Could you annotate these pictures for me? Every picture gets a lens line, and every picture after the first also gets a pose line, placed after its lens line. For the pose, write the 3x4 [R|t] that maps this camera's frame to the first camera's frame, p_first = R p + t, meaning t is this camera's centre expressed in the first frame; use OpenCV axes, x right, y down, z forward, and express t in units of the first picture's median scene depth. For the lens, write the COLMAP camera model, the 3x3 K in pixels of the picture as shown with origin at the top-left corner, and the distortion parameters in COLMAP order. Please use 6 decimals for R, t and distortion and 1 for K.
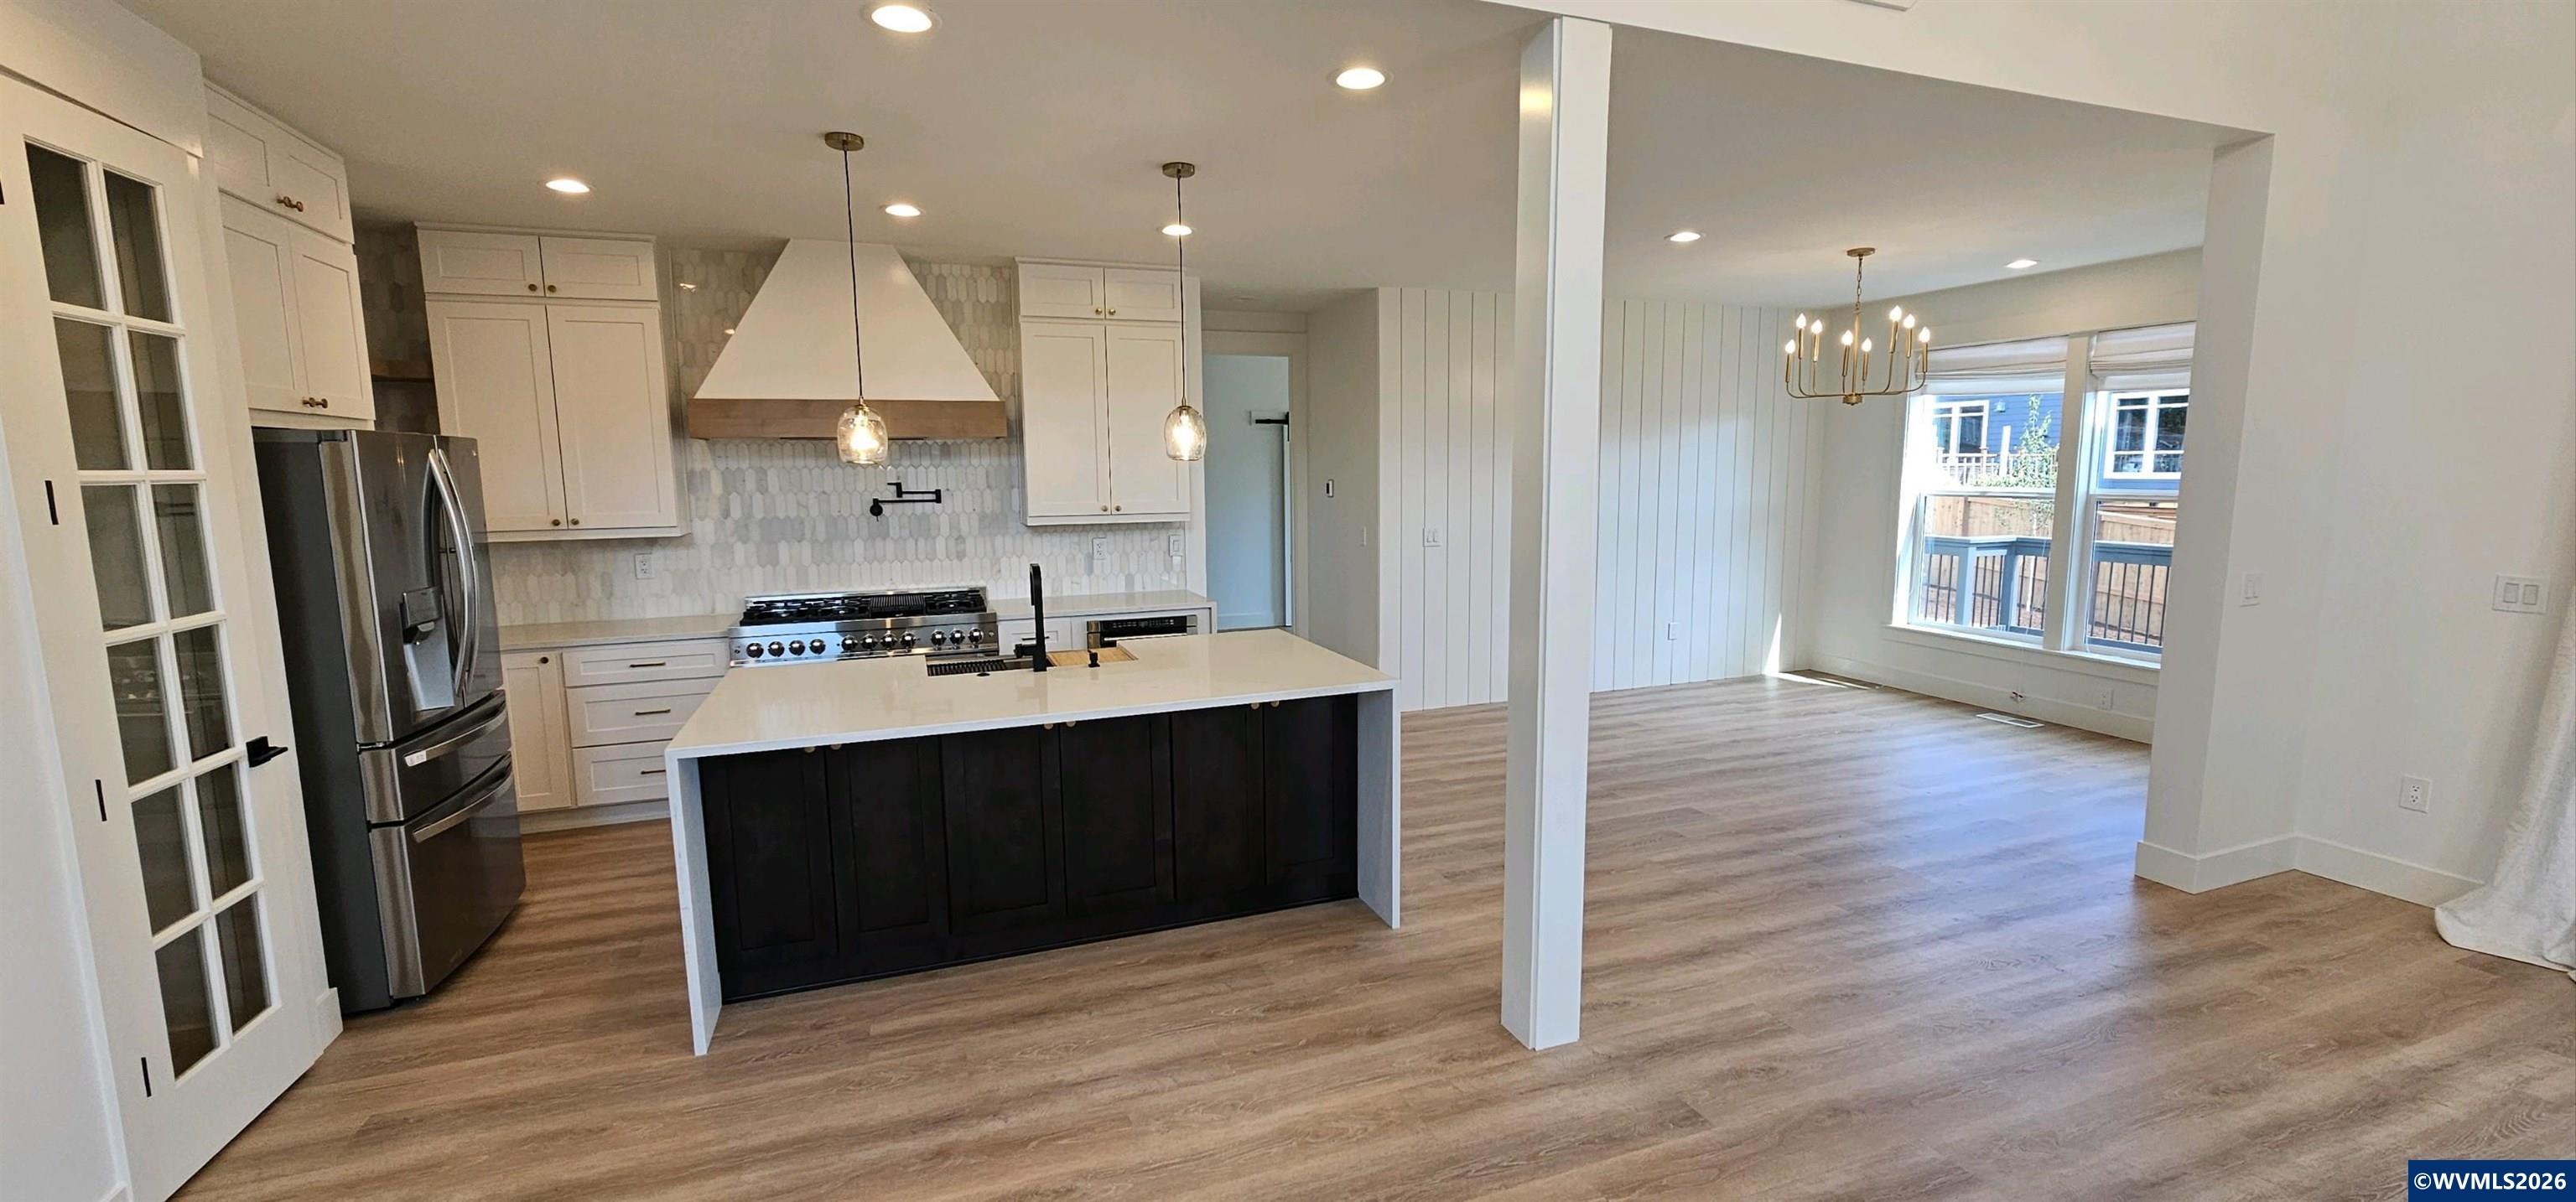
lens RADIAL K [[1044.6, 0, 1292.4], [0, 1044.6, 604.8], [0, 0, 1]] dist [-0.004791, -0.000059]
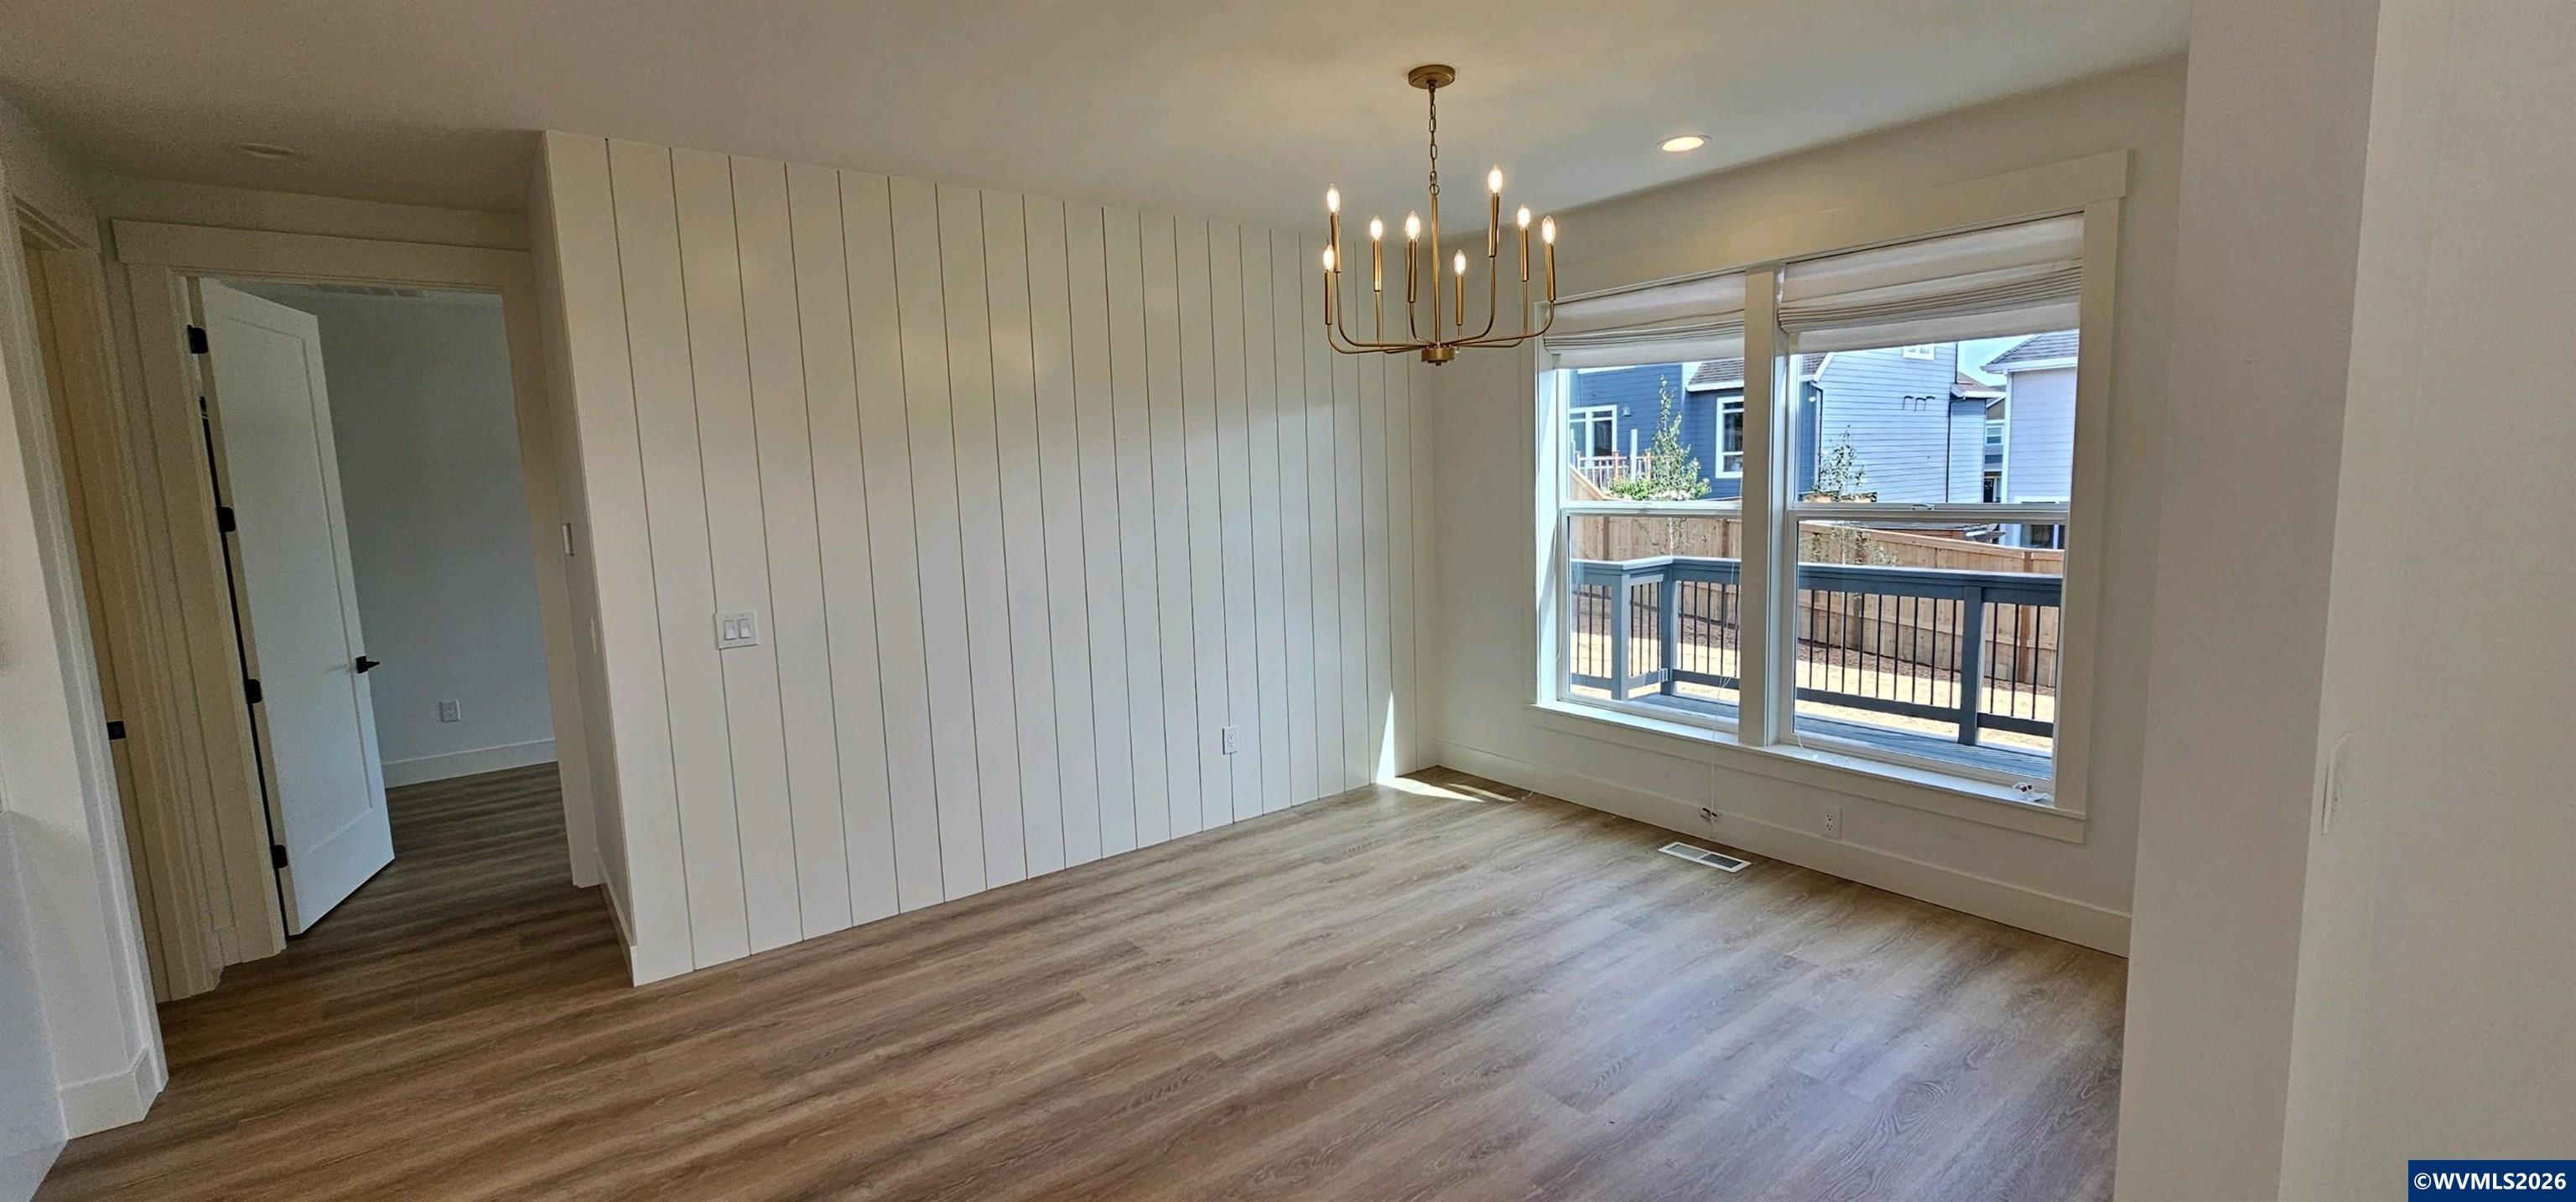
lens RADIAL K [[1044.6, 0, 1292.4], [0, 1044.6, 604.8], [0, 0, 1]] dist [-0.004791, -0.000059]
pose [[0.958614, -0.058713, 0.278589, 0.240071], [0.062521, 0.998032, -0.004796, -0.054622], [-0.277759, 0.022015, 0.960399, 0.394994]]
